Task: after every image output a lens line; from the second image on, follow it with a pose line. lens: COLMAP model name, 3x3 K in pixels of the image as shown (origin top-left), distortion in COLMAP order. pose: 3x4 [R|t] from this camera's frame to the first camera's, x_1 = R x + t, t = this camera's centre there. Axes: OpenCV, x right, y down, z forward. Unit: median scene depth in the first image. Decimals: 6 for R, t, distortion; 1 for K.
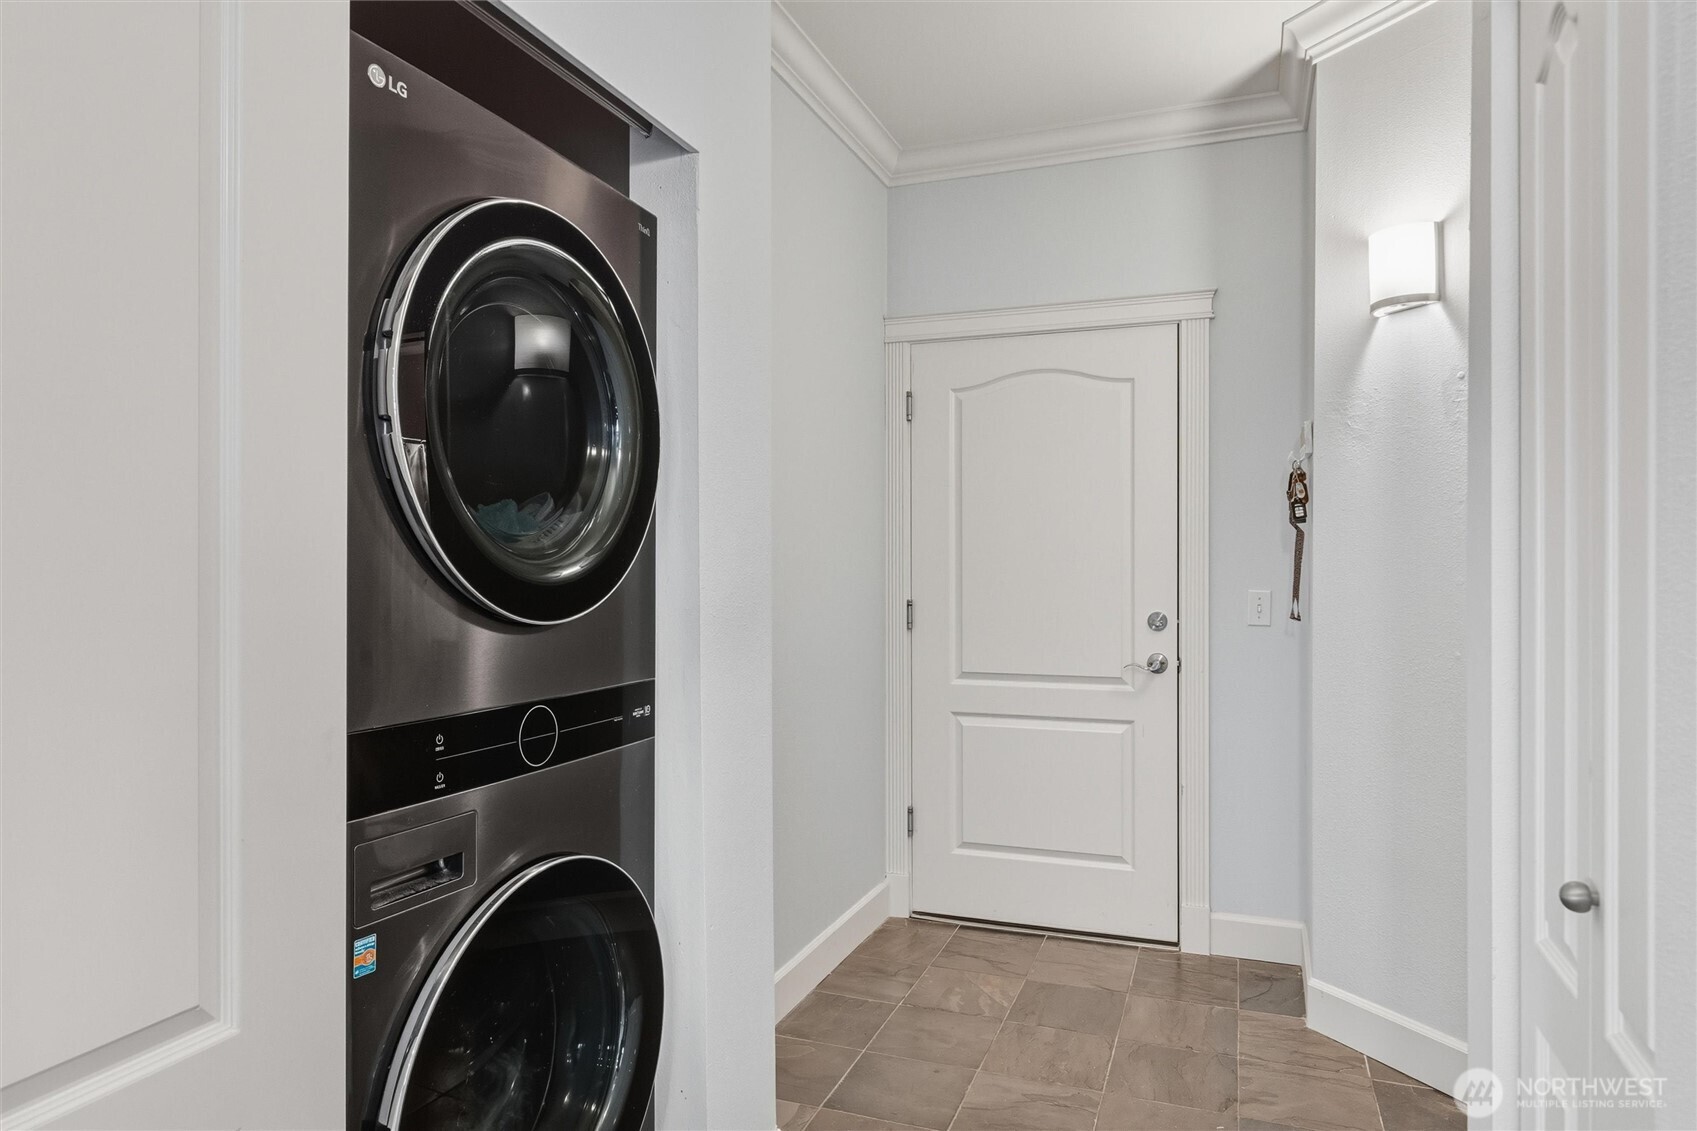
lens RADIAL K [[694.3, 0, 855.8], [0, 694.3, 561.4], [0, 0, 1]] dist [0.001115, 0.000723]
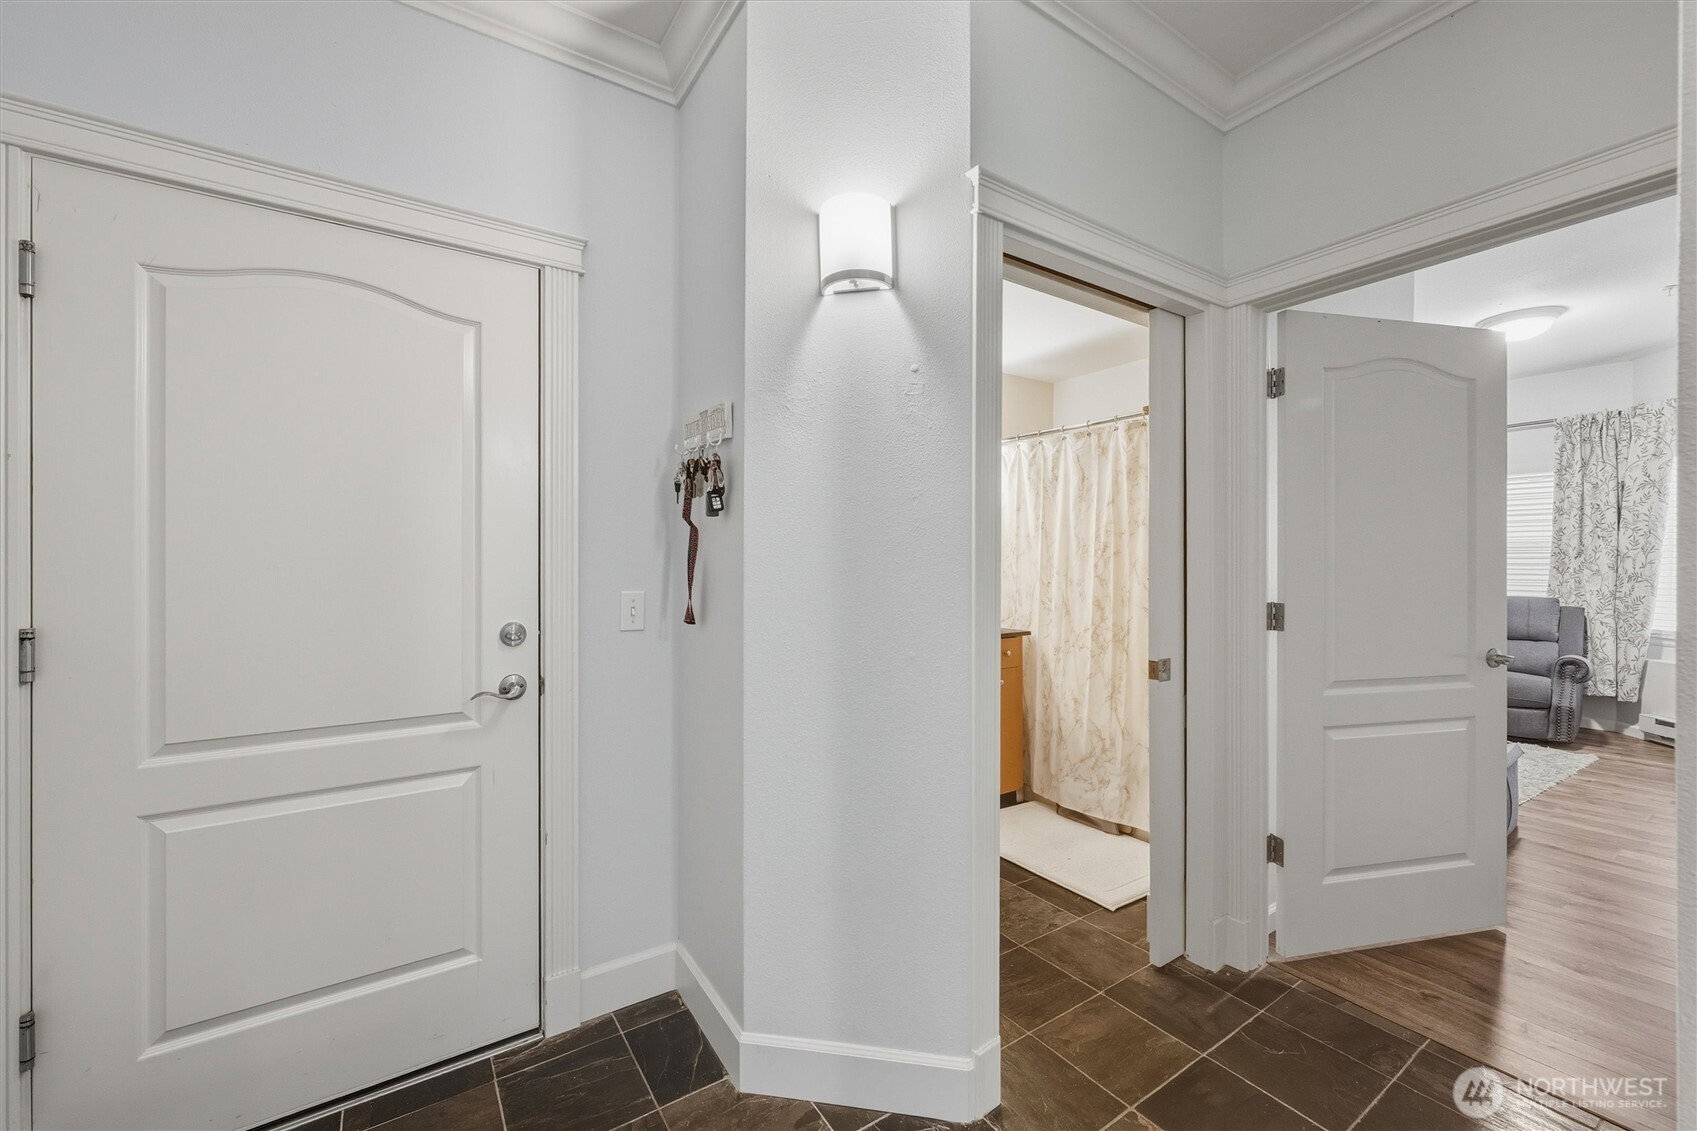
lens RADIAL K [[694.3, 0, 855.8], [0, 694.3, 561.4], [0, 0, 1]] dist [0.001115, 0.000723]
pose [[0.579183, 0.001793, 0.815196, 0.012846], [-0.002466, 0.999997, -0.000447, 0.002022], [-0.815194, -0.001751, 0.579185, 0.231911]]
